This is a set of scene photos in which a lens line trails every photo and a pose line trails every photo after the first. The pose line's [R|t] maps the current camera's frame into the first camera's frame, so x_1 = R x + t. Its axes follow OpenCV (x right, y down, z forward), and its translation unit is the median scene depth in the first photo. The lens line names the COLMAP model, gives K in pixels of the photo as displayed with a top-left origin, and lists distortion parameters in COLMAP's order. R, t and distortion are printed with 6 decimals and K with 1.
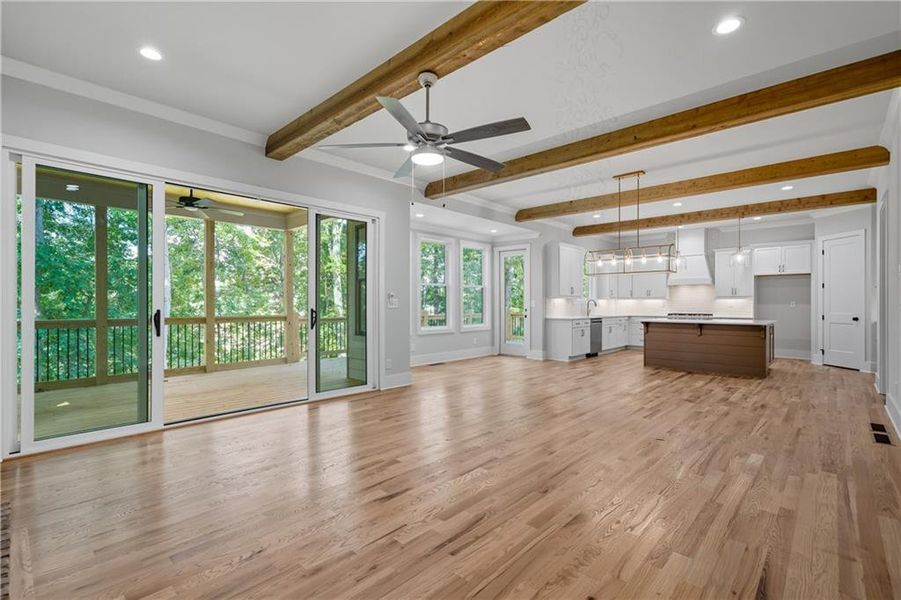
lens RADIAL K [[404.5, 0, 450.8], [0, 404.5, 302.0], [0, 0, 1]] dist [0.000291, 0.000068]
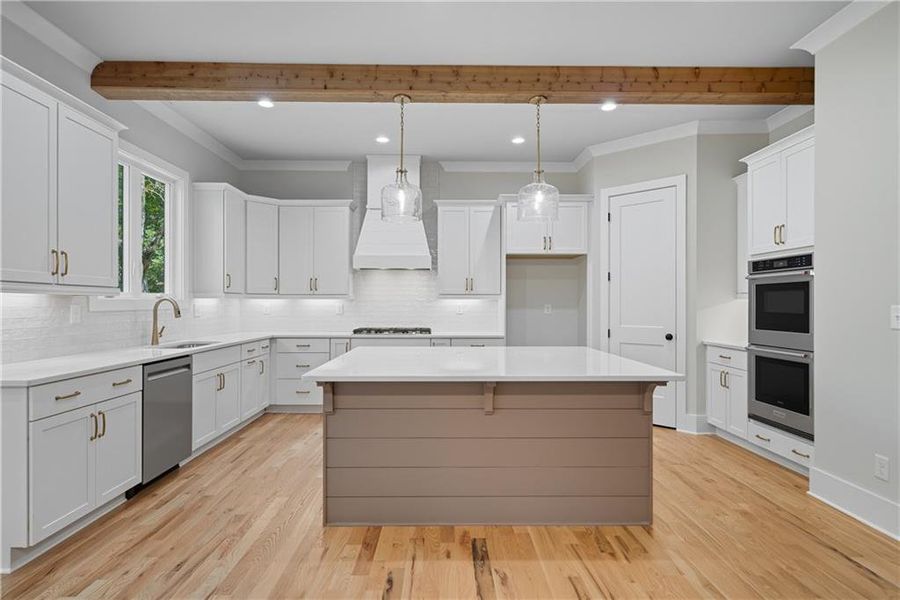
lens RADIAL K [[476.7, 0, 445.6], [0, 476.7, 300.4], [0, 0, 1]] dist [0.001223, 0.000008]
pose [[0.716830, 0.006094, 0.697222, 0.267557], [-0.004404, 0.999981, -0.004211, -0.002961], [-0.697235, -0.000052, 0.716843, 0.617339]]
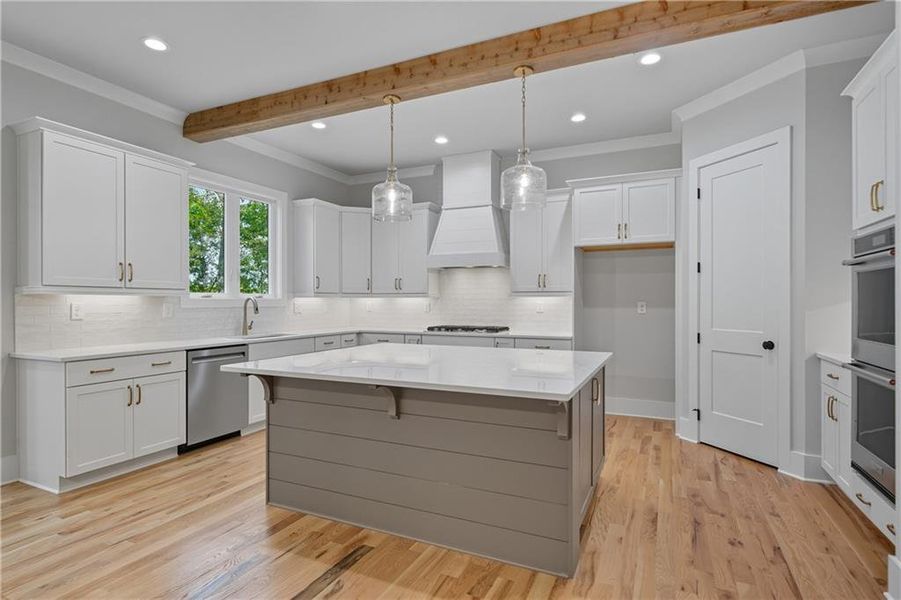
lens RADIAL K [[464.1, 0, 450.5], [0, 464.1, 300.0], [0, 0, 1]] dist [0.001828, -0.000013]
pose [[0.947203, 0.000919, 0.320634, 0.443169], [-0.000953, 1.000000, -0.000052, -0.003199], [-0.320634, -0.000256, 0.947203, 0.539194]]
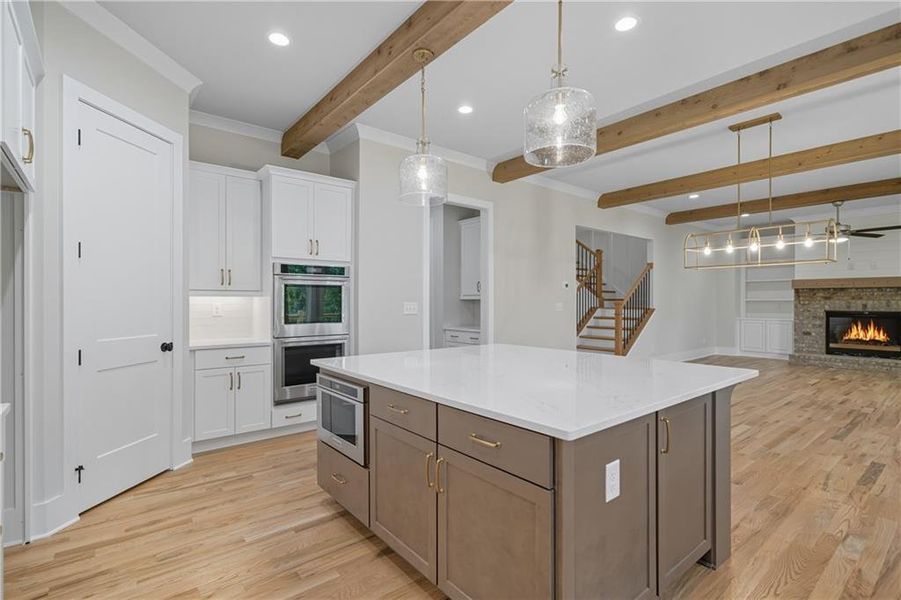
lens RADIAL K [[431.4, 0, 446.2], [0, 431.4, 302.1], [0, 0, 1]] dist [0.000225, -0.000012]
pose [[-0.991013, 0.002669, 0.133737, 0.550694], [0.002029, 0.999986, -0.004921, 0.000125], [-0.133748, -0.004606, -0.991005, 1.154341]]
